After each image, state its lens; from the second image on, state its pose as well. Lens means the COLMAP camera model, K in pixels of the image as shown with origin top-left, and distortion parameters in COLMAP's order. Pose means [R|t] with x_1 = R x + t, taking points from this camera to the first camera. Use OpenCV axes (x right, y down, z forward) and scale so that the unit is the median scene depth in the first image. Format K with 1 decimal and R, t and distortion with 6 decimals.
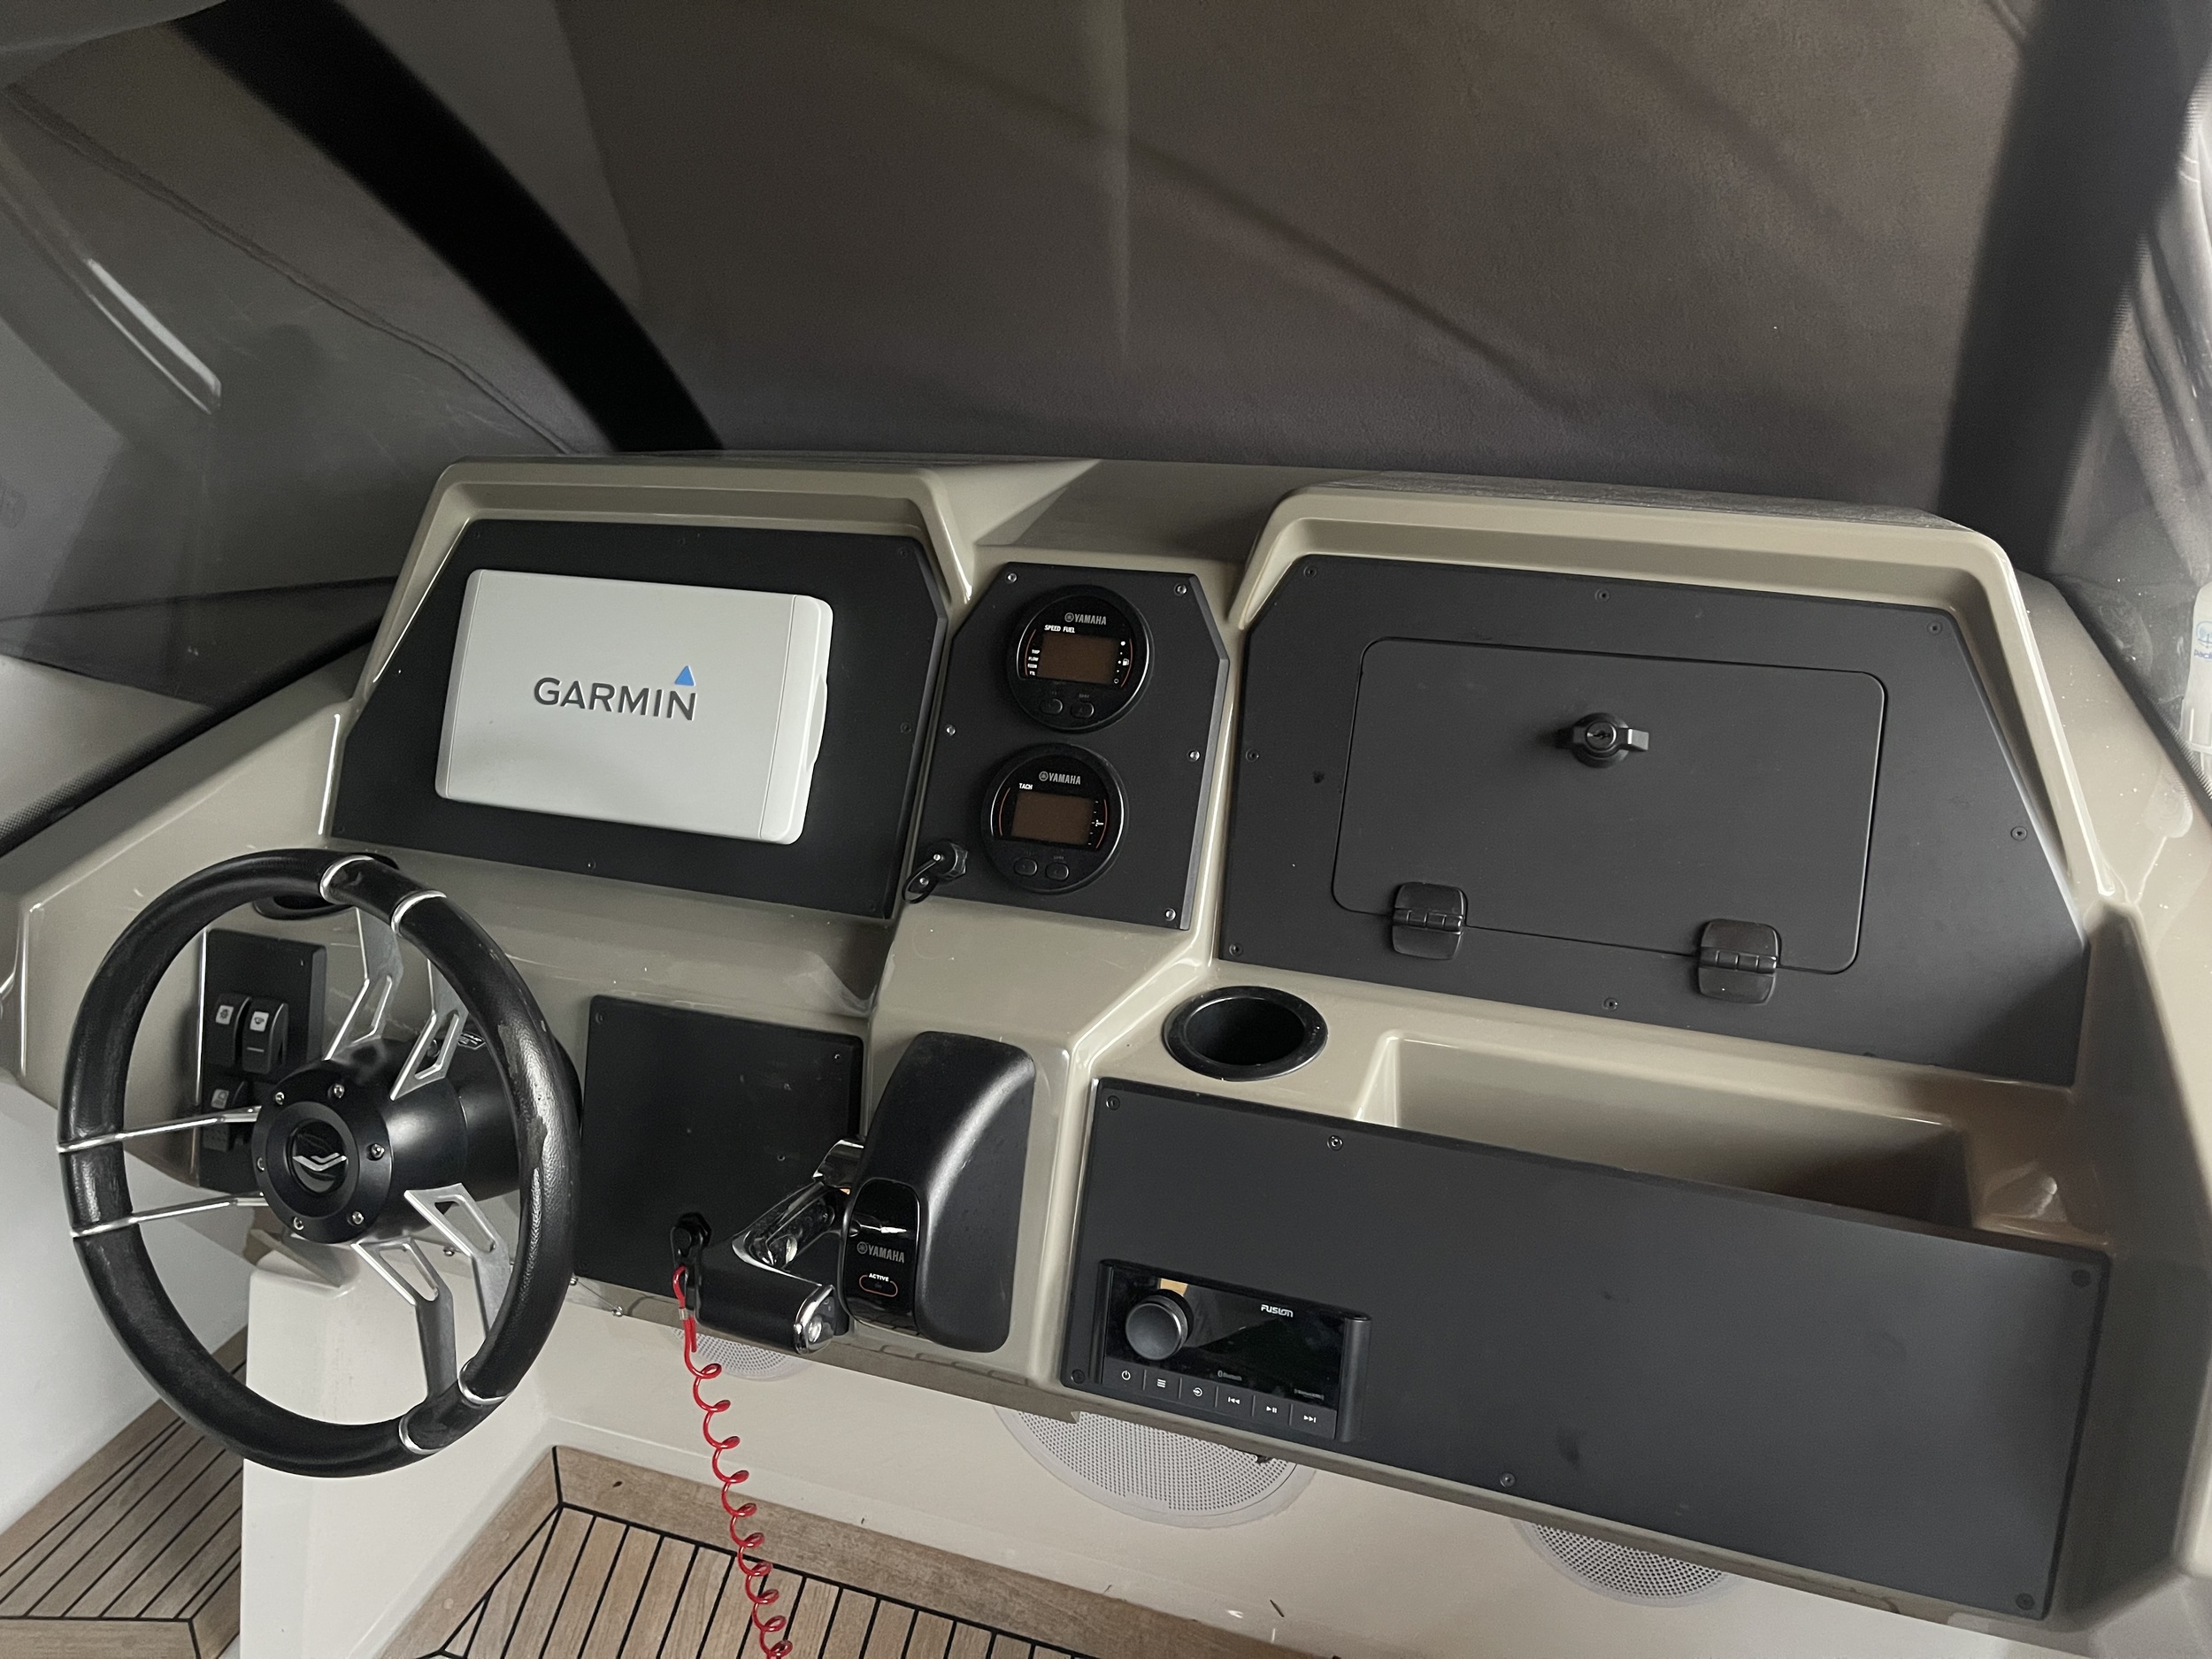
lens RADIAL K [[1641.1, 0, 1106.0], [0, 1641.1, 829.5], [0, 0, 1]] dist [0.031377, -0.009224]
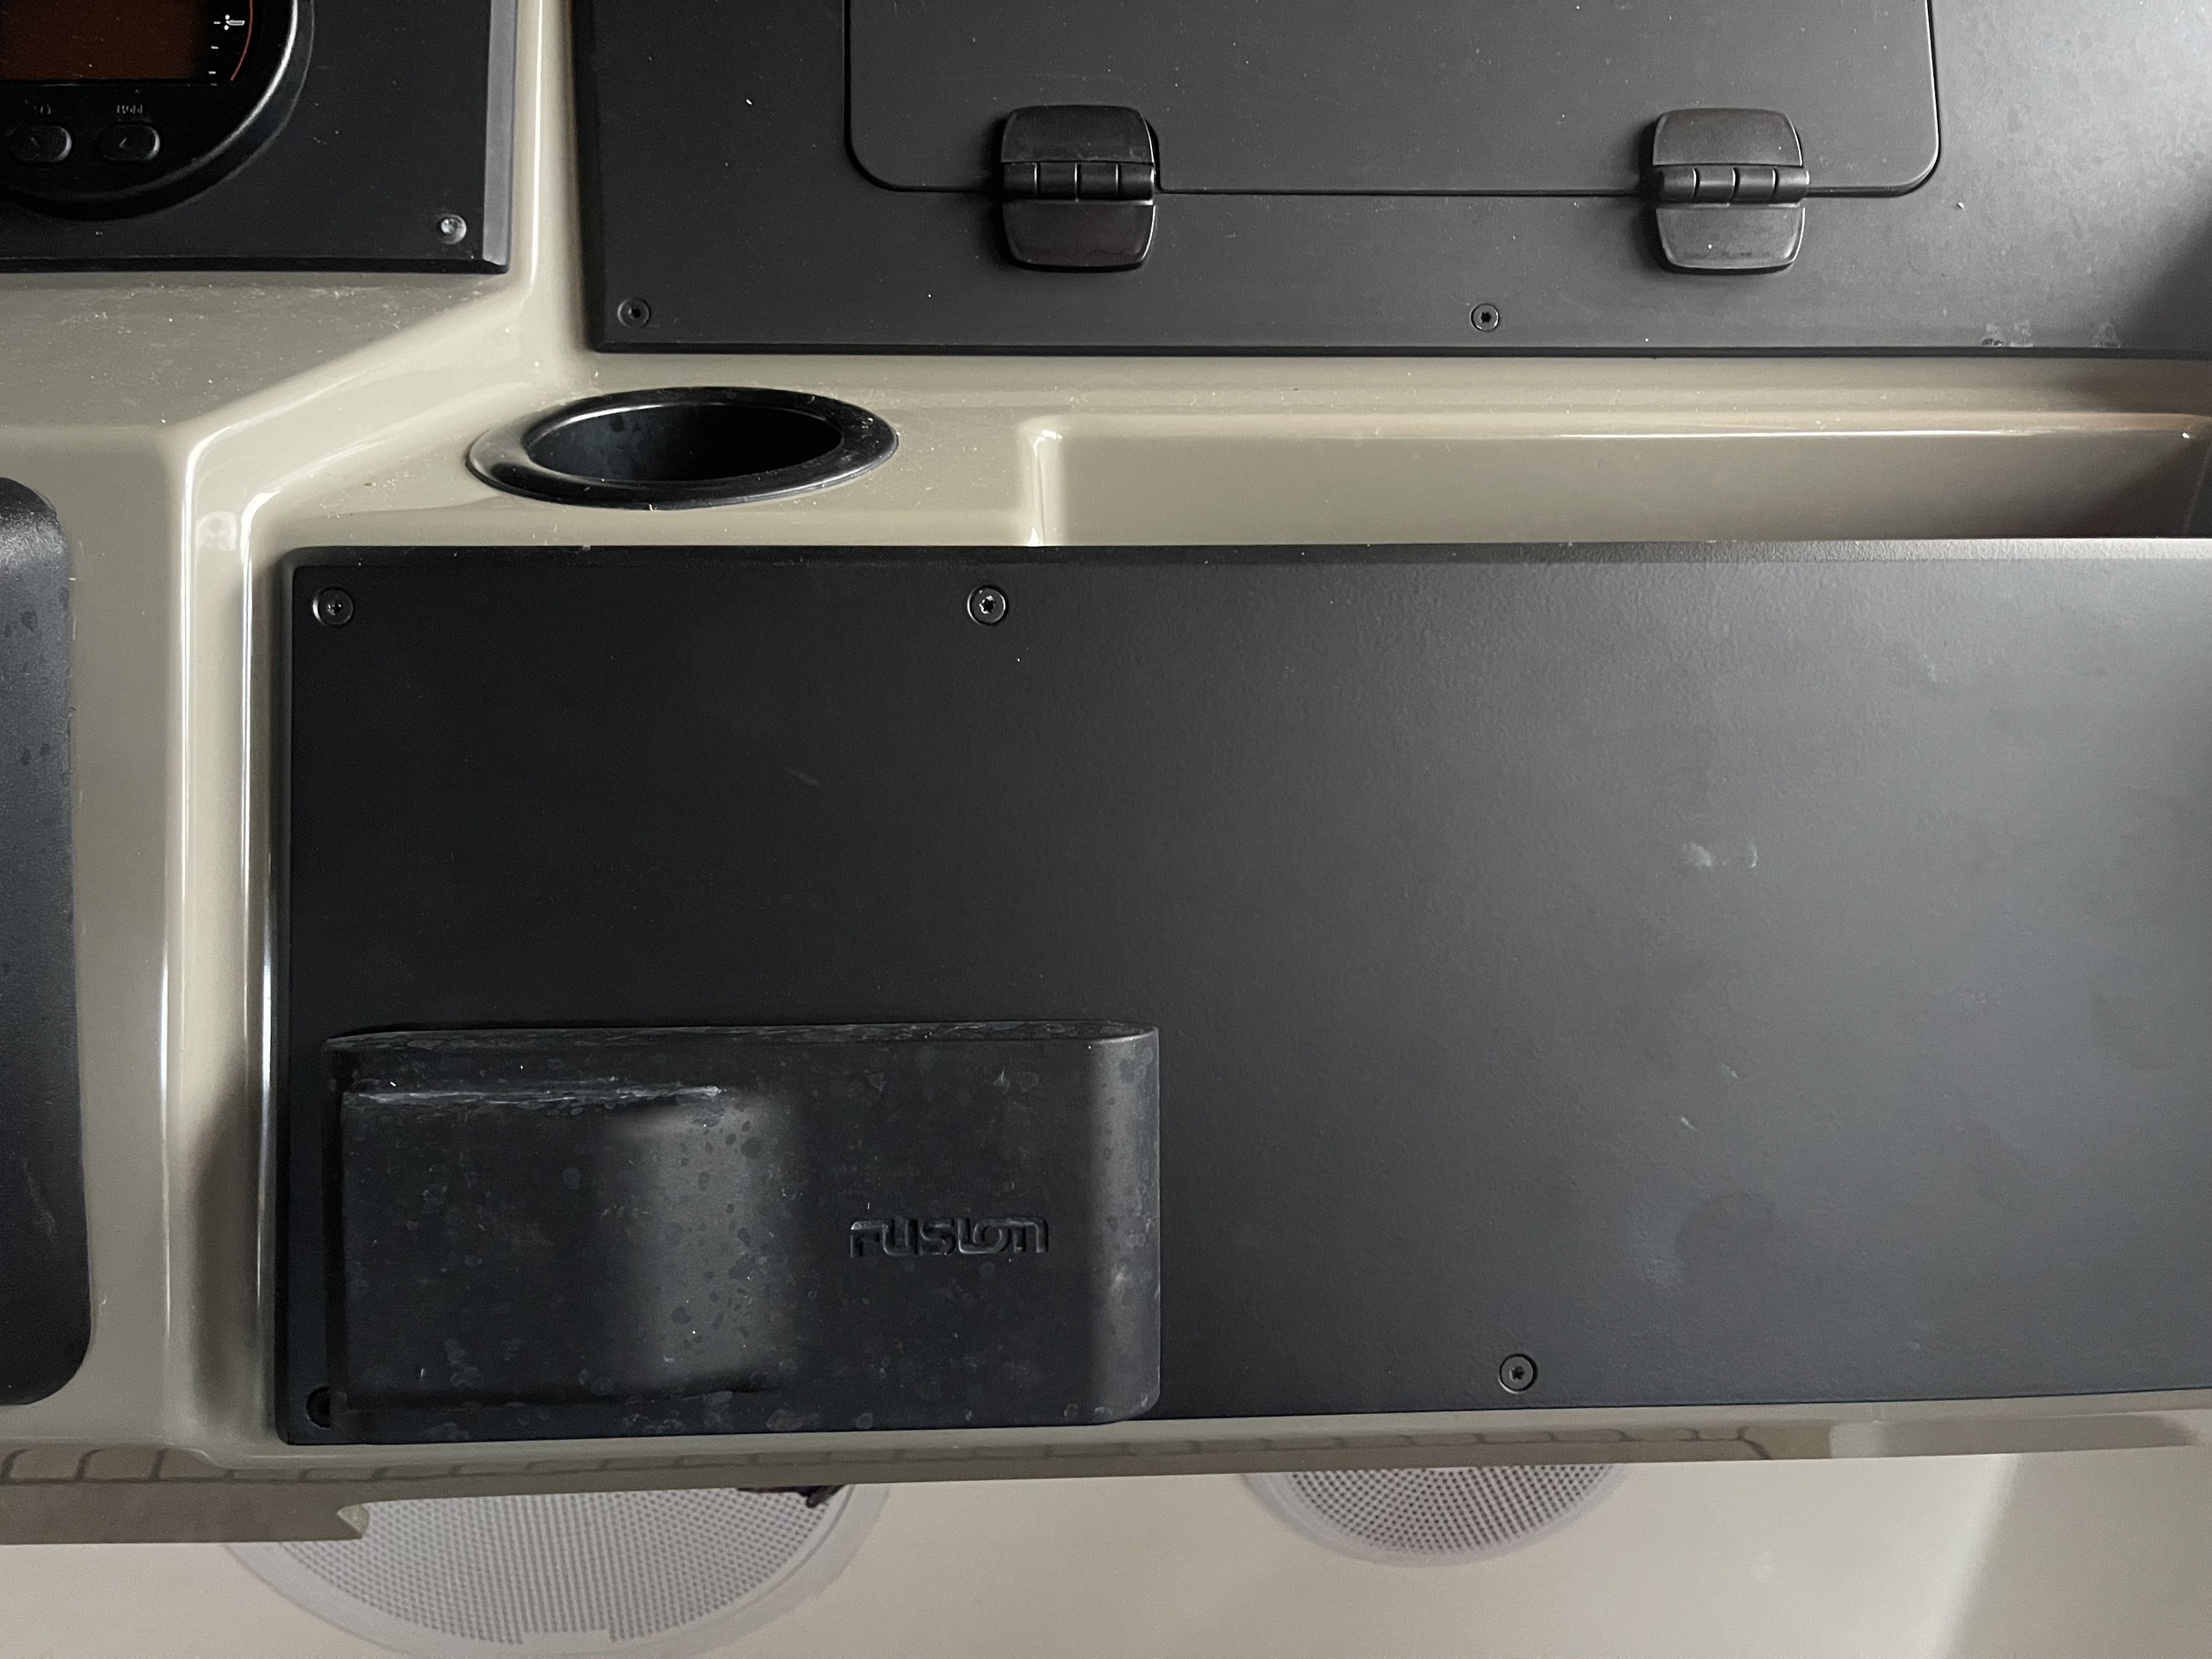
lens RADIAL K [[1641.1, 0, 1106.0], [0, 1641.1, 829.5], [0, 0, 1]] dist [0.031377, -0.009224]
pose [[0.913853, -0.115489, 0.389275, 0.011139], [0.116903, 0.992939, 0.020143, 0.217416], [-0.388853, 0.027100, 0.920901, 0.592906]]
